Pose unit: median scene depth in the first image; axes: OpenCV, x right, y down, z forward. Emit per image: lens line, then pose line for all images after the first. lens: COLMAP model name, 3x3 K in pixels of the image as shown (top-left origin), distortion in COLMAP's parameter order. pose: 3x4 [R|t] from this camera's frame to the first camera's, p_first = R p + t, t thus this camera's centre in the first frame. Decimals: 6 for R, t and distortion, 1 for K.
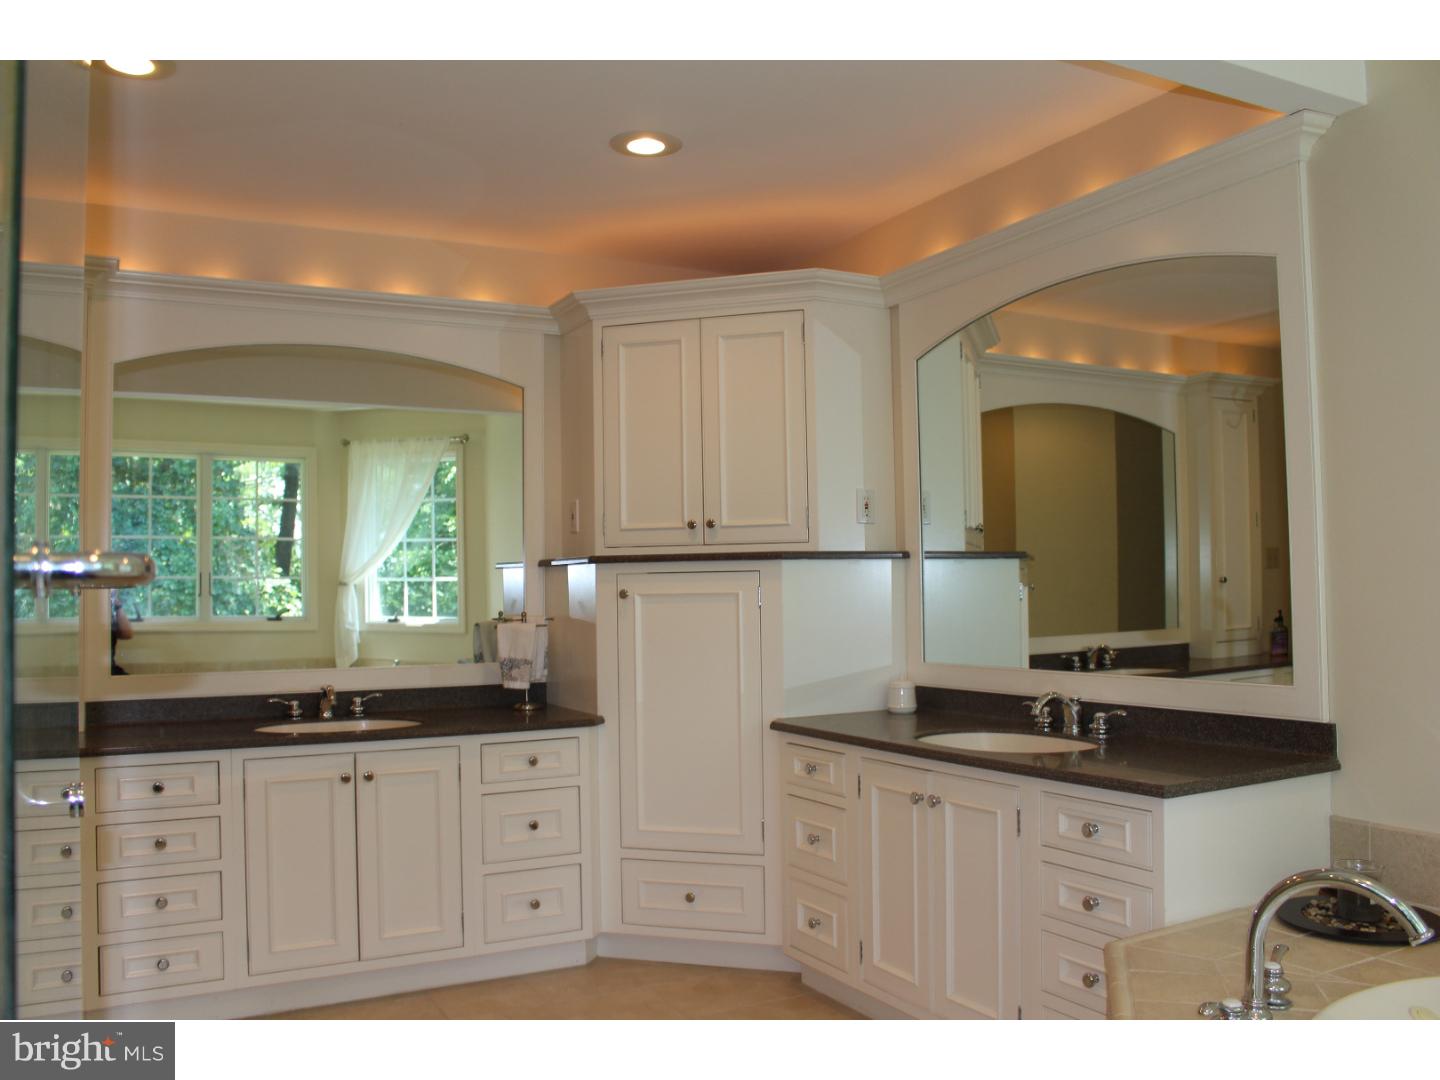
lens RADIAL K [[1192.6, 0, 720.0], [0, 1192.6, 540.0], [0, 0, 1]] dist [-0.160561, 0.129922]
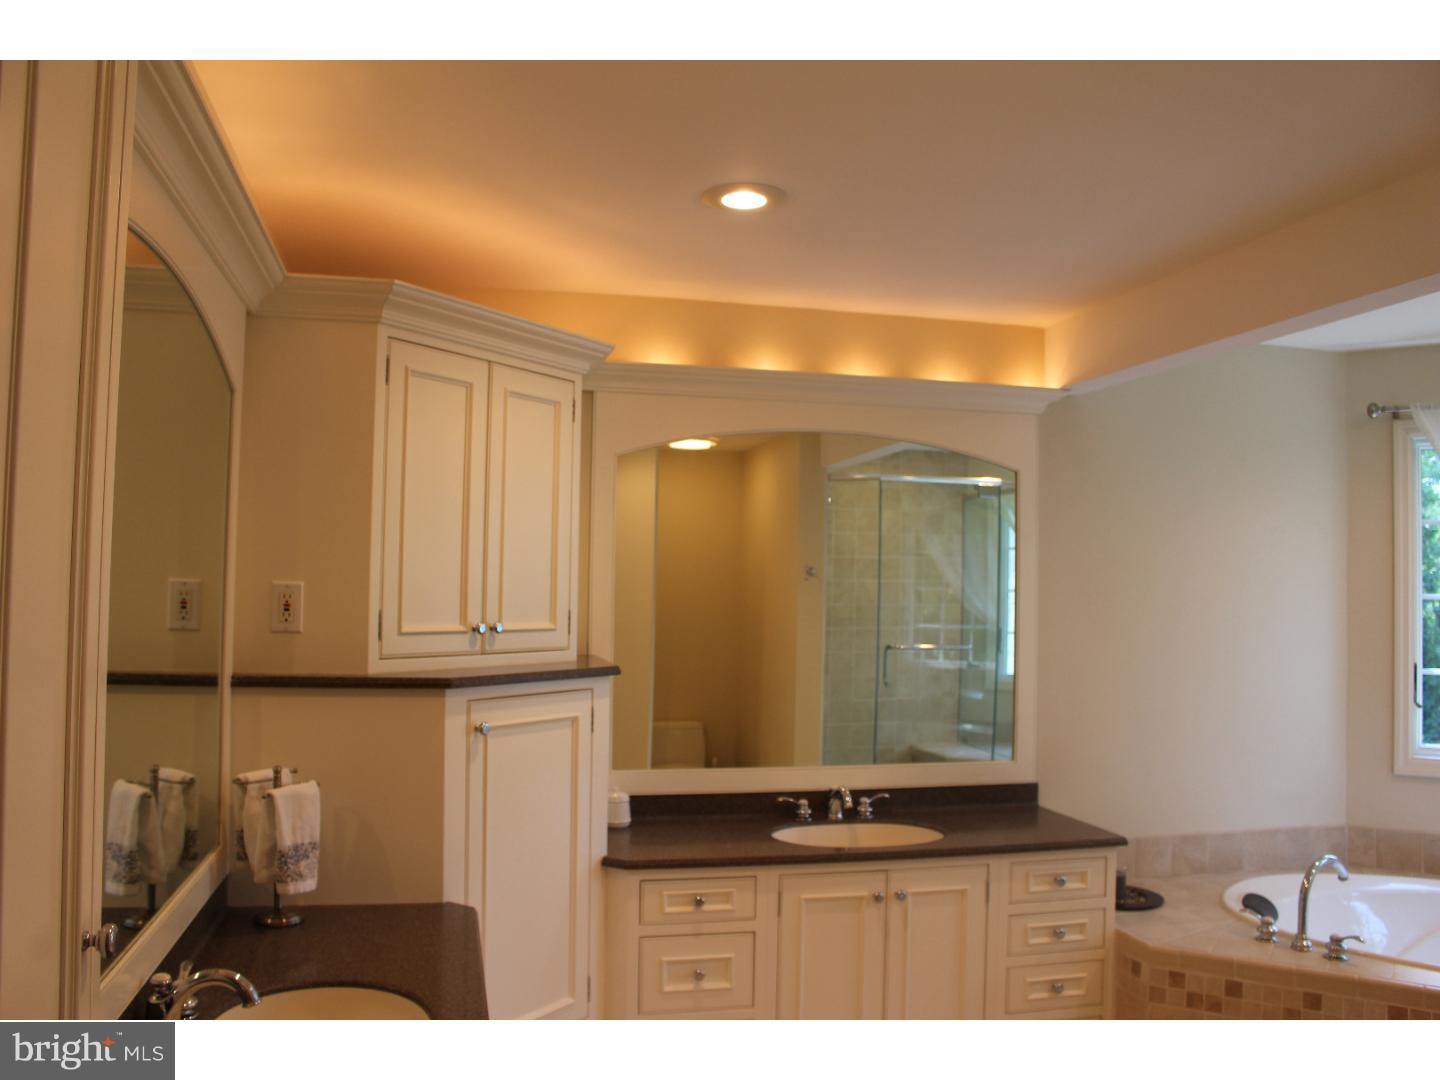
lens RADIAL K [[1192.6, 0, 720.0], [0, 1192.6, 540.0], [0, 0, 1]] dist [-0.160561, 0.129922]
pose [[0.261623, 0.061650, 0.963199, -0.760594], [-0.058594, 0.997132, -0.047906, -0.044452], [-0.963390, -0.043905, 0.264485, 0.684338]]
